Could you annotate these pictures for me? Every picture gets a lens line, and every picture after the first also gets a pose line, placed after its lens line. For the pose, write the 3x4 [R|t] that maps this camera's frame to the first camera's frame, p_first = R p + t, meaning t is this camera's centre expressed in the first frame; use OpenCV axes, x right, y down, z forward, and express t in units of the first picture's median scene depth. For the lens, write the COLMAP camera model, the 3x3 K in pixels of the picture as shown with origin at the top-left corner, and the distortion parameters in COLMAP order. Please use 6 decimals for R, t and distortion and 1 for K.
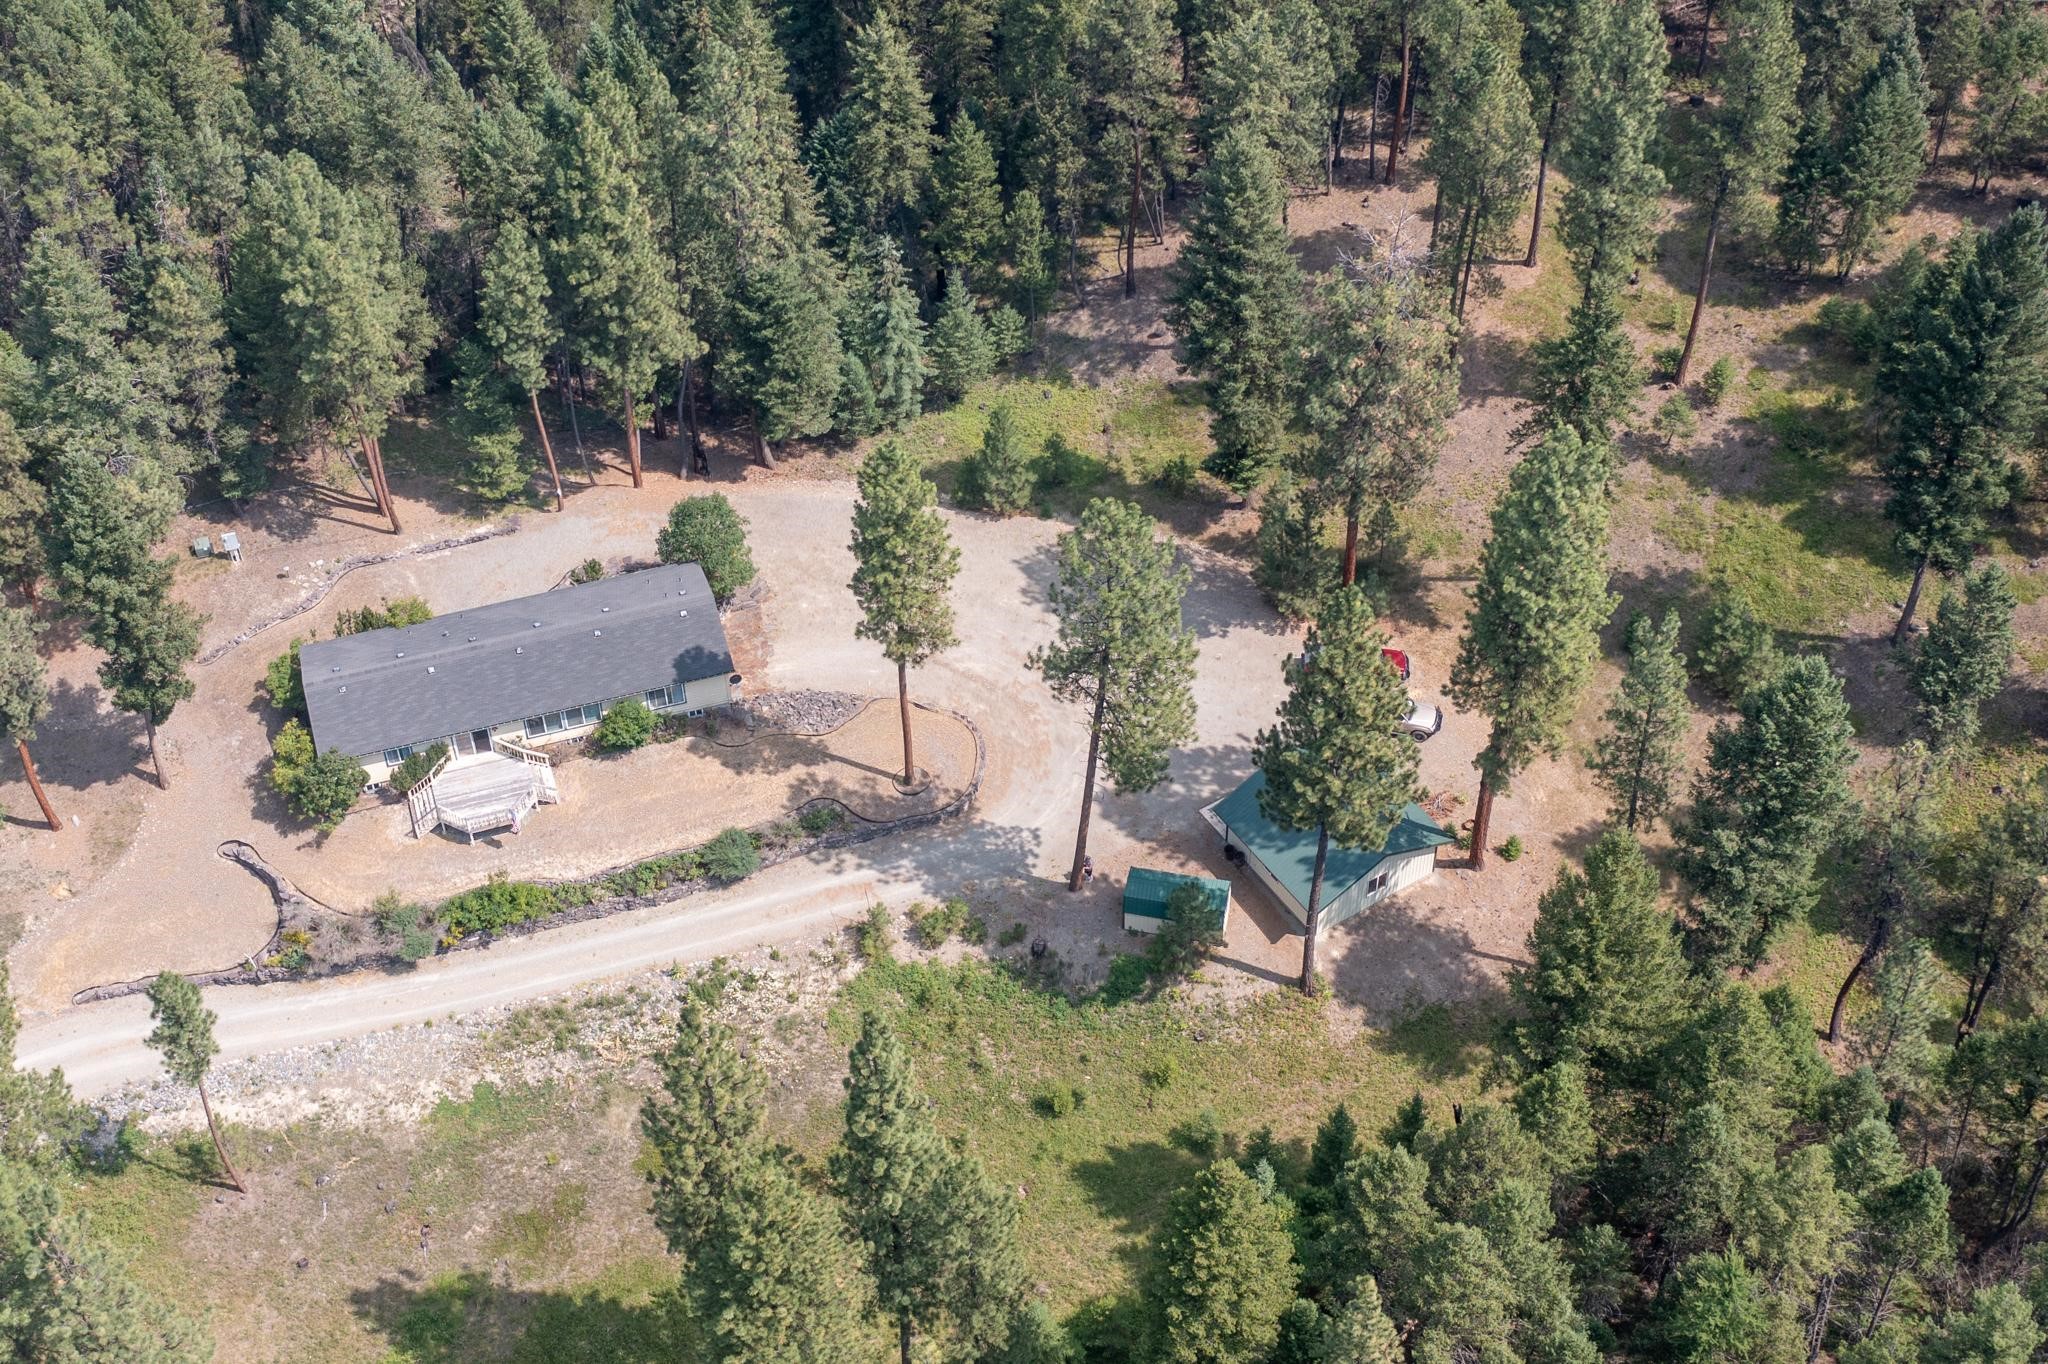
lens RADIAL K [[2686.2, 0, 1025.6], [0, 2686.2, 687.2], [0, 0, 1]] dist [-0.060918, 0.000000]
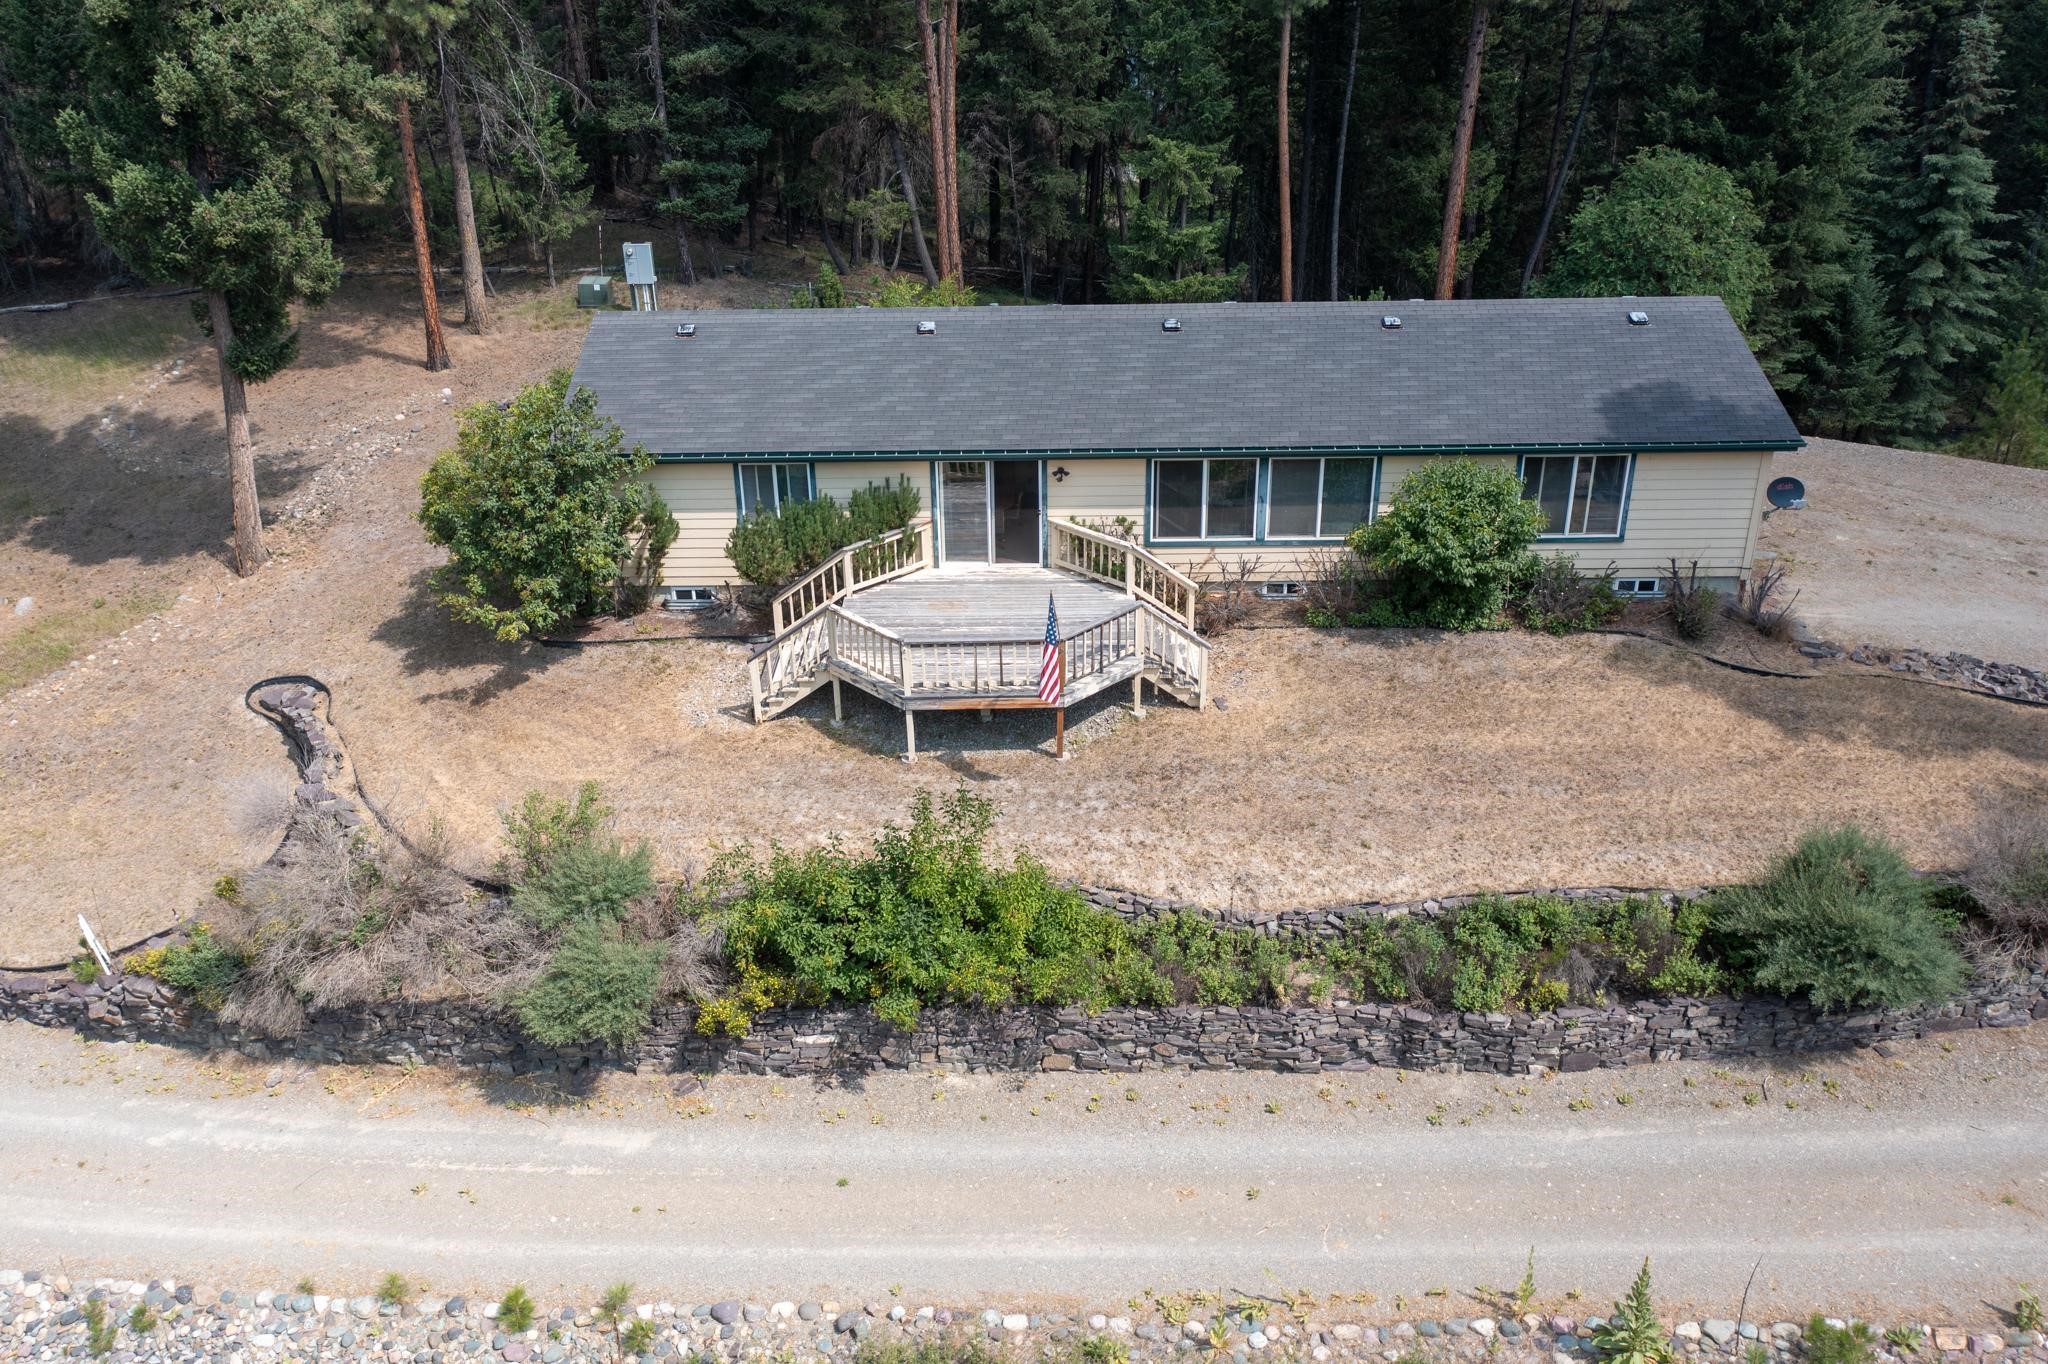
lens RADIAL K [[1626.4, 0, 1006.2], [0, 1626.4, 689.9], [0, 0, 1]] dist [-0.026400, 0.013874]
pose [[0.948243, 0.135212, -0.287321, -0.142869], [-0.223224, 0.927360, -0.300292, 0.104315], [0.225847, 0.348887, 0.909544, 0.827044]]
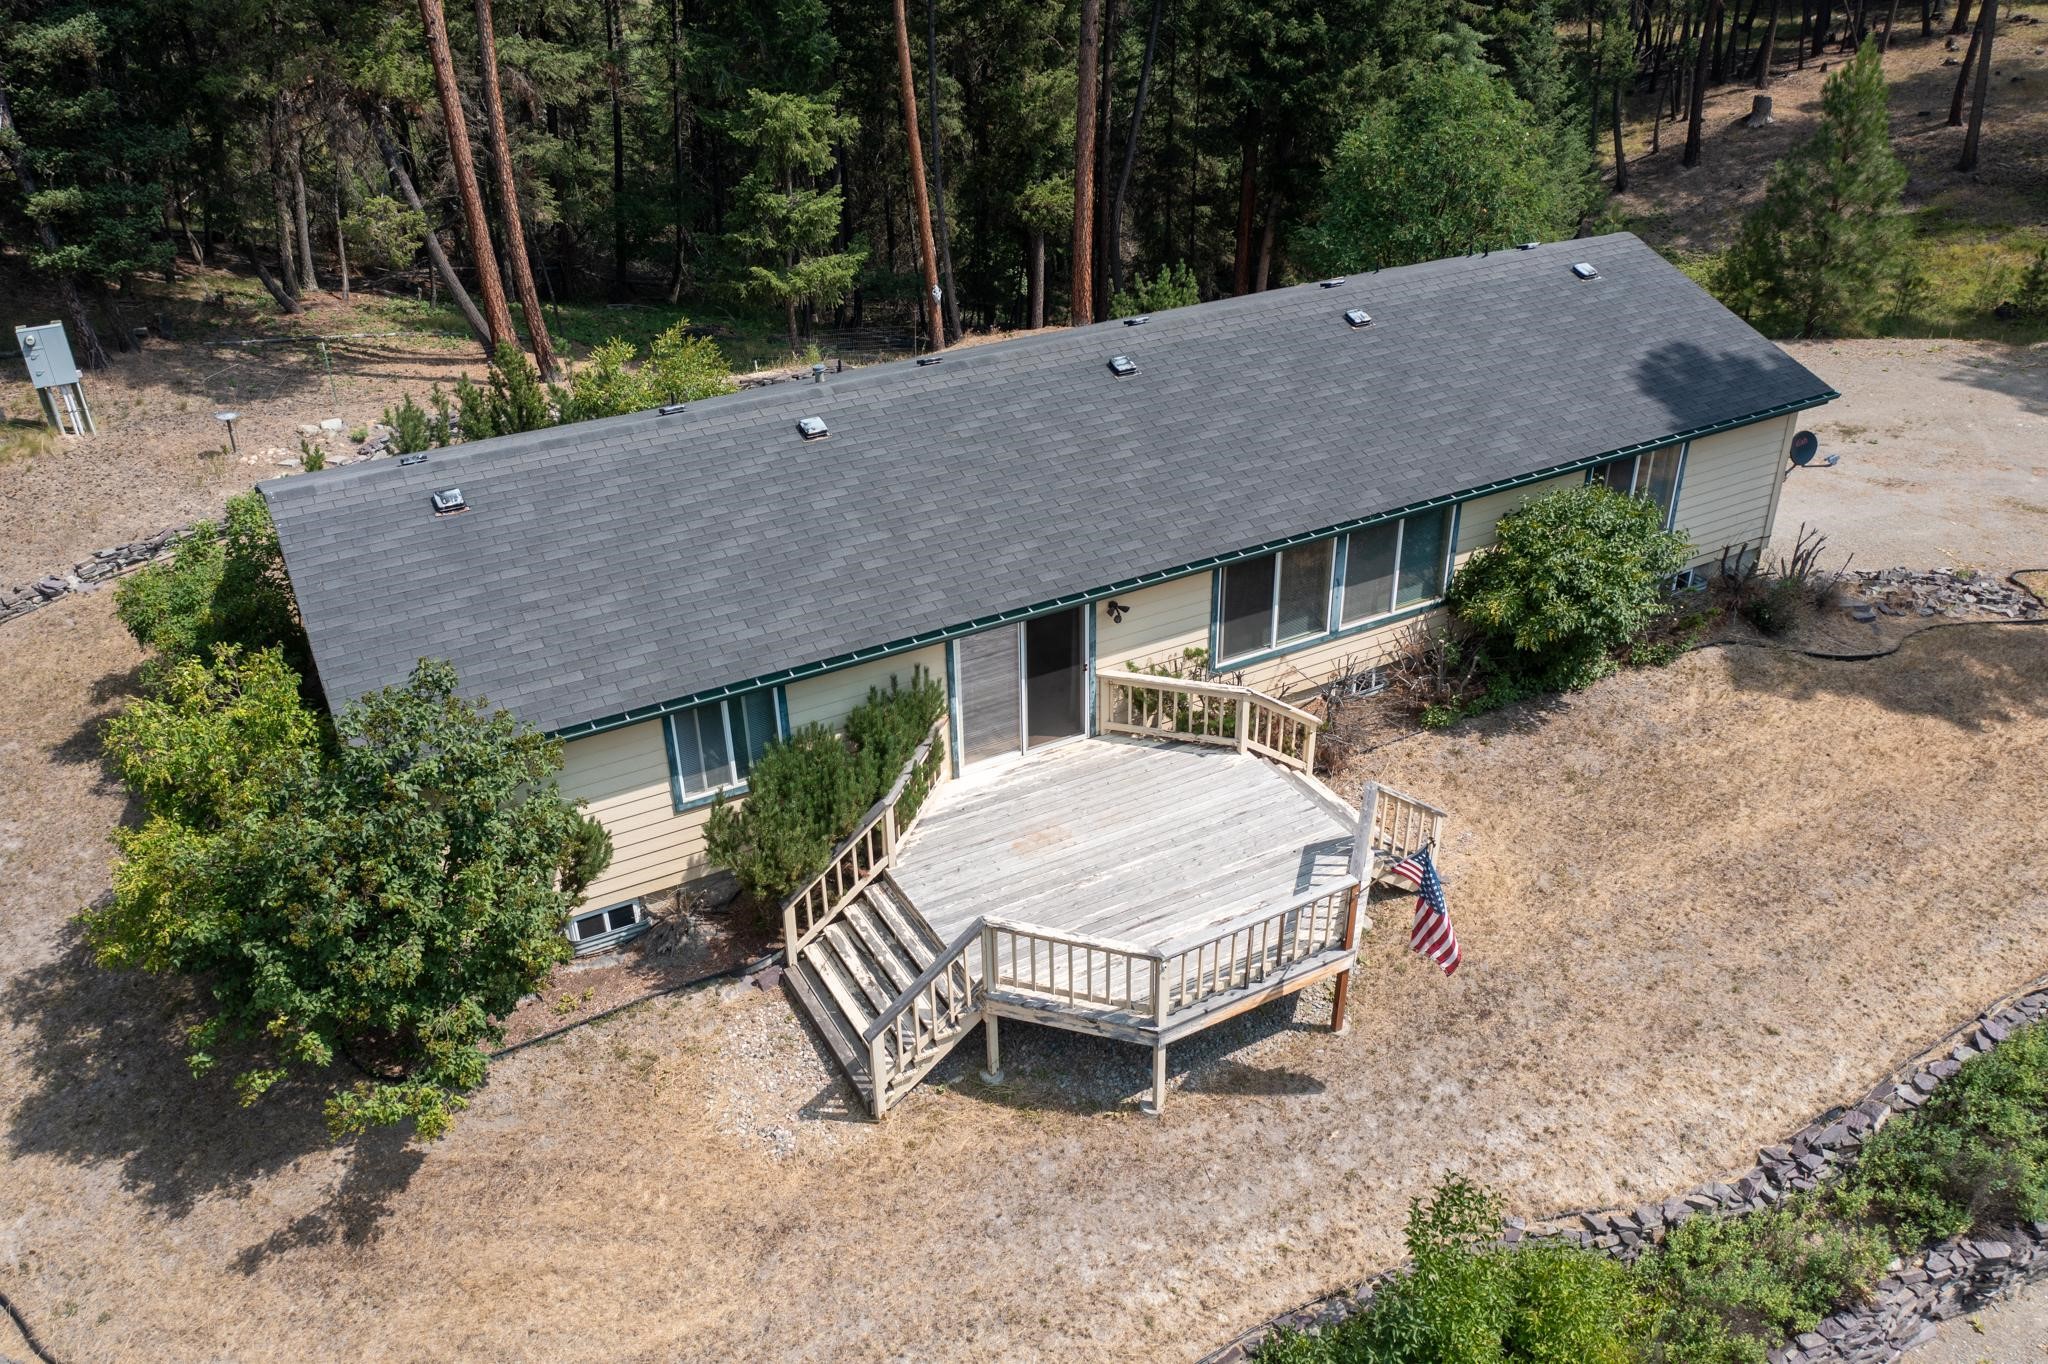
lens RADIAL K [[1626.4, 0, 1018.1], [0, 1626.4, 685.6], [0, 0, 1]] dist [-0.026400, 0.013874]
pose [[0.982152, -0.101744, 0.158194, -0.231833], [0.141578, 0.953614, -0.265663, 0.059347], [-0.123826, 0.283318, 0.950998, 0.870702]]
